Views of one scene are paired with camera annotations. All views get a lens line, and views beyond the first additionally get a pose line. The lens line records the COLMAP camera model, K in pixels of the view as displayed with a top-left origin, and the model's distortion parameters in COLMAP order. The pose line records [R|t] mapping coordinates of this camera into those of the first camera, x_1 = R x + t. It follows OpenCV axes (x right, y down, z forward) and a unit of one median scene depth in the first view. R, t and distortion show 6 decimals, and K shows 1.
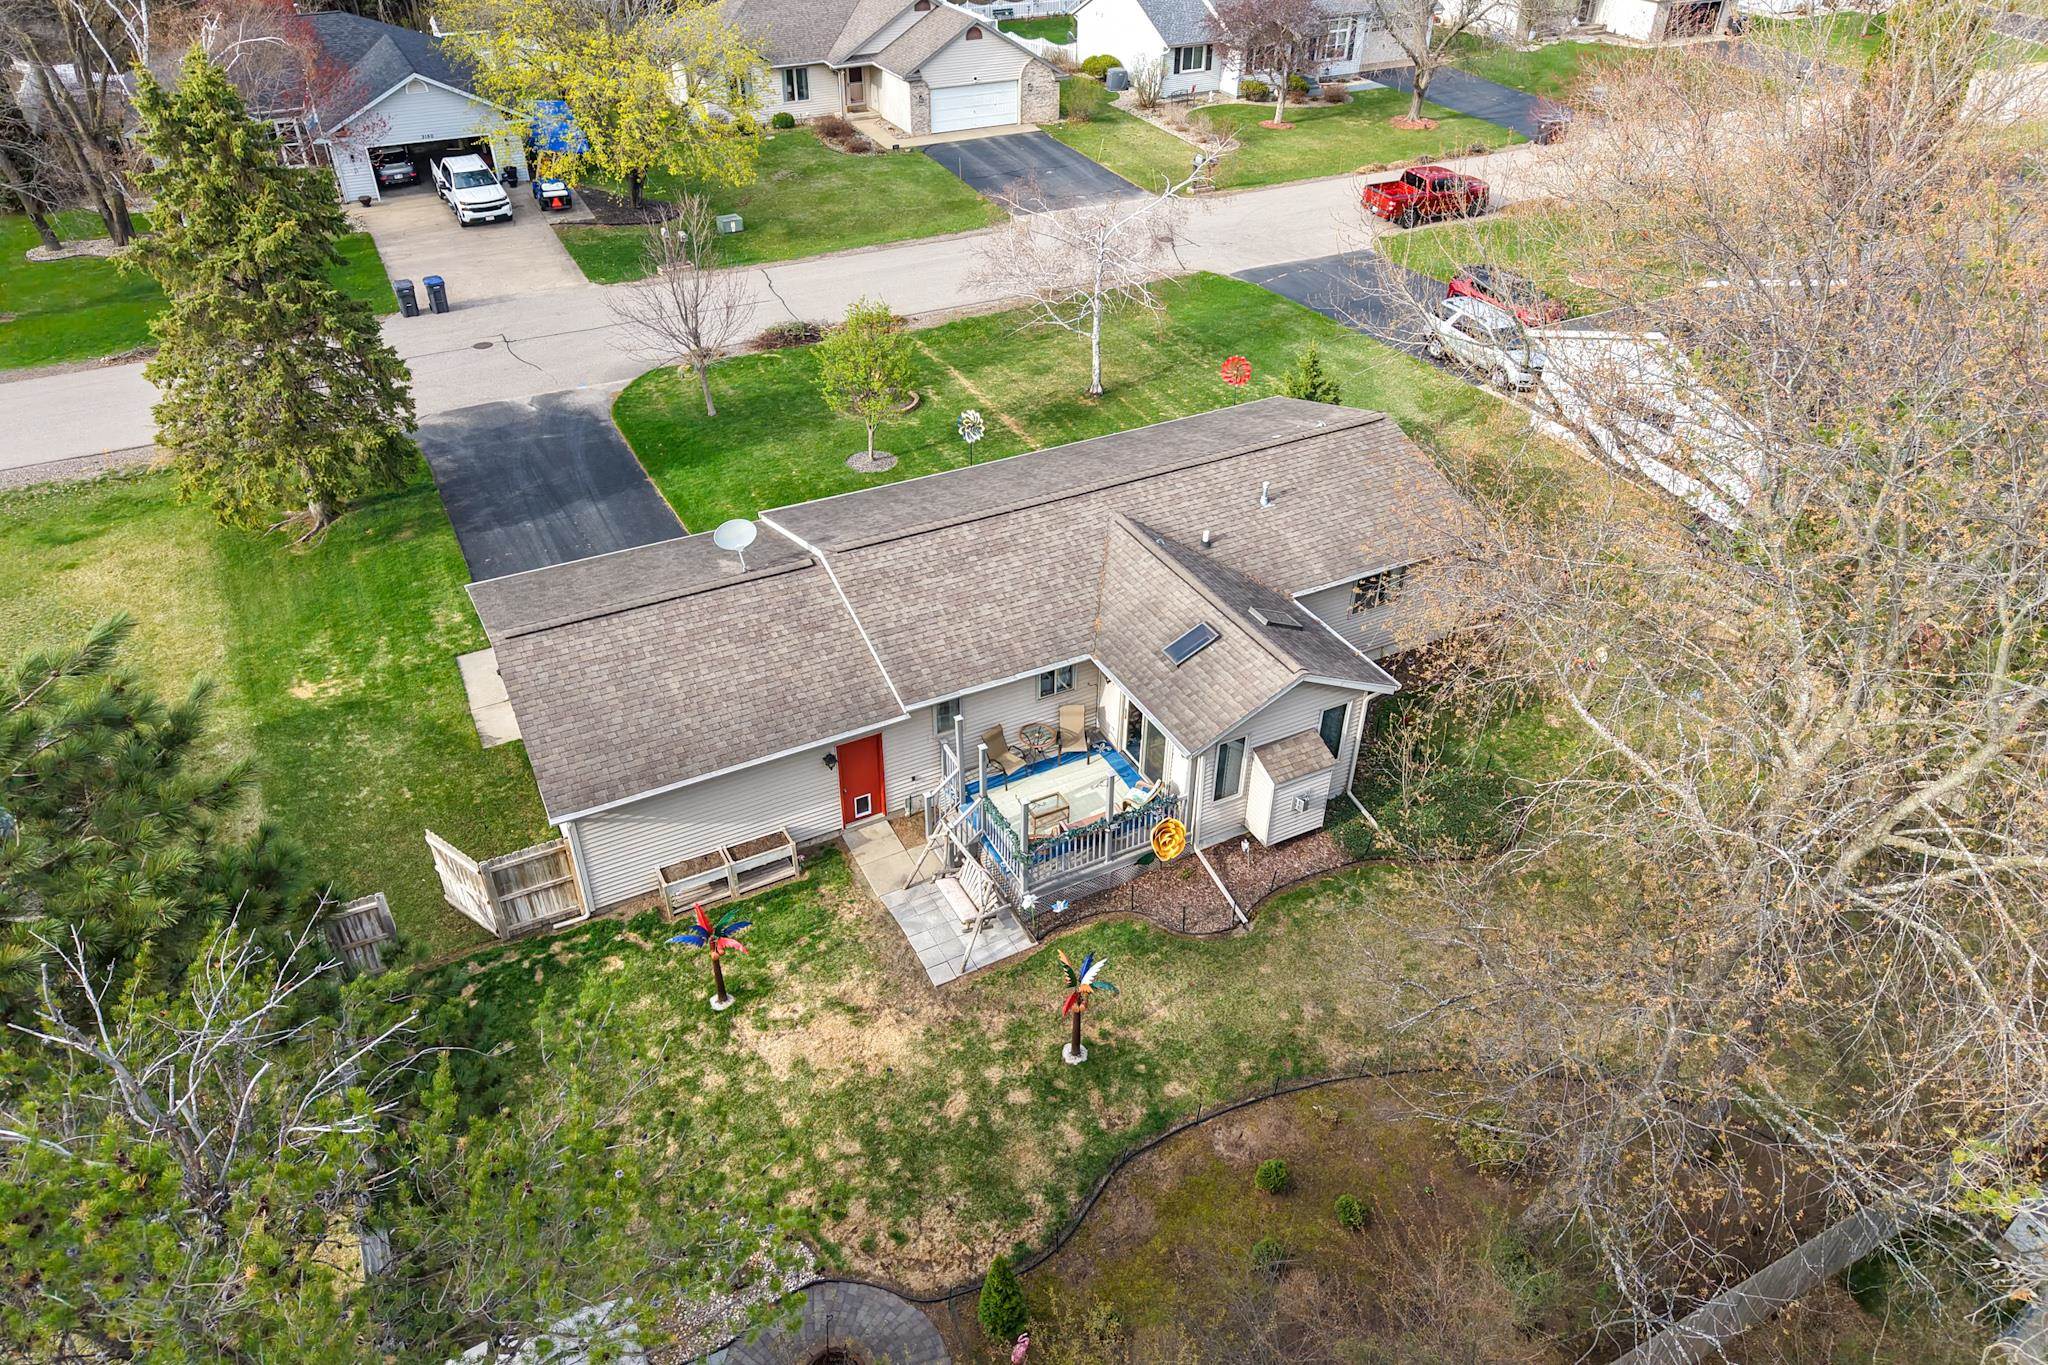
lens RADIAL K [[1379.0, 0, 1031.7], [0, 1379.0, 672.7], [0, 0, 1]] dist [0.008234, 0.000921]
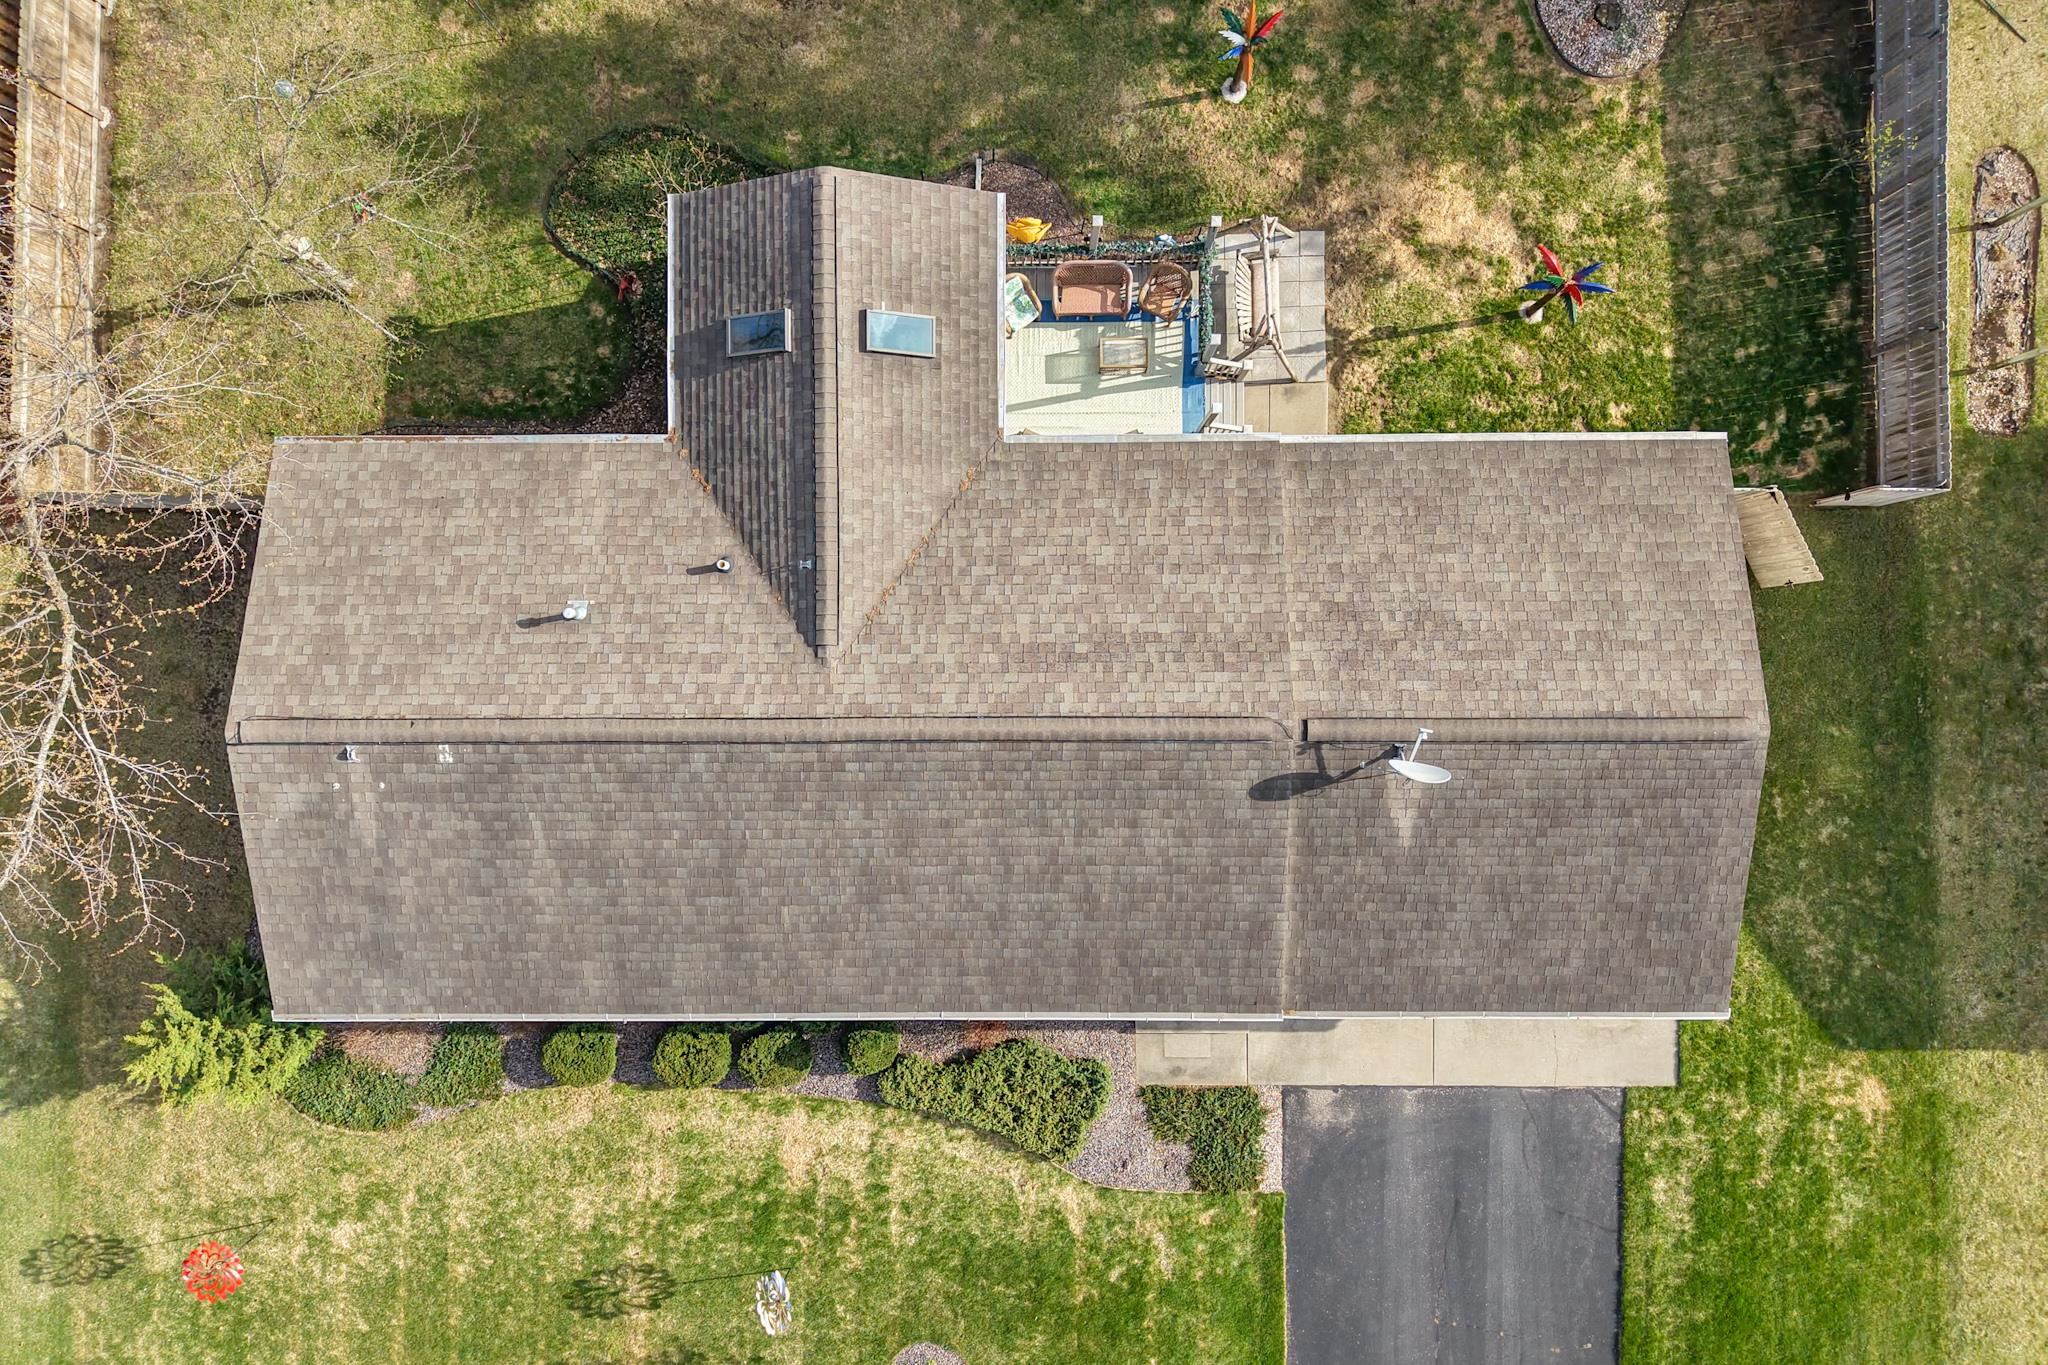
lens RADIAL K [[1392.8, 0, 1028.5], [0, 1392.8, 693.9], [0, 0, 1]] dist [-0.005519, 0.002205]
pose [[-0.886924, -0.461916, 0.000637, -0.036022], [0.270346, -0.517971, 0.811554, -0.742197], [-0.374539, 0.719958, 0.584278, 0.720995]]
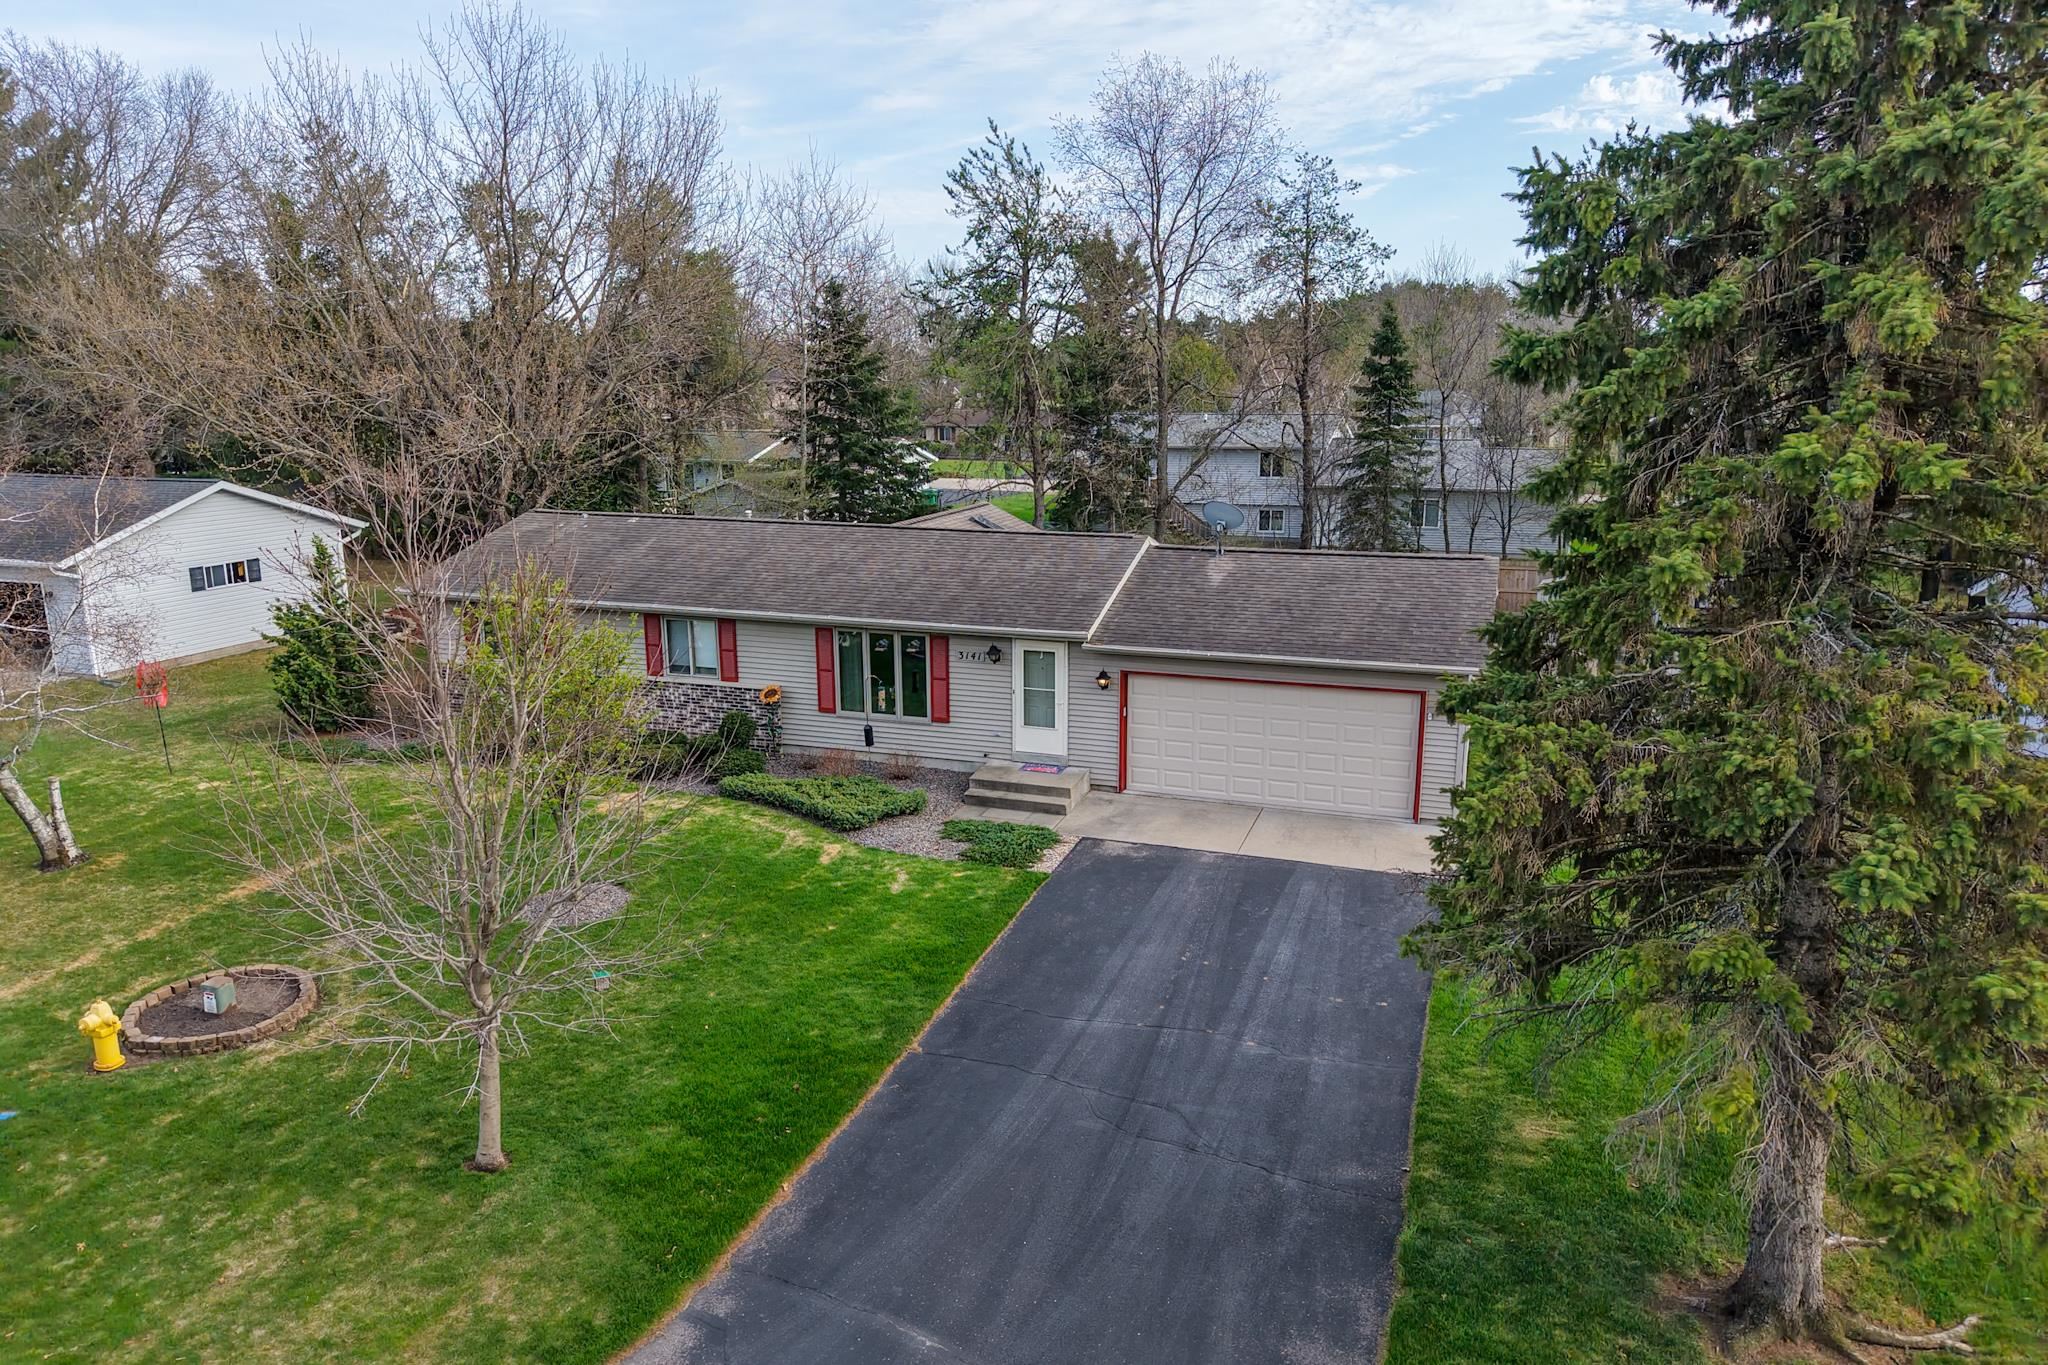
lens RADIAL K [[1365.4, 0, 1032.4], [0, 1365.4, 690.4], [0, 0, 1]] dist [0.047732, -0.063755]
pose [[-0.685945, -0.174164, 0.706503, -0.889021], [0.415317, 0.703539, 0.576667, -0.671529], [-0.597487, 0.688985, -0.410256, 1.700326]]
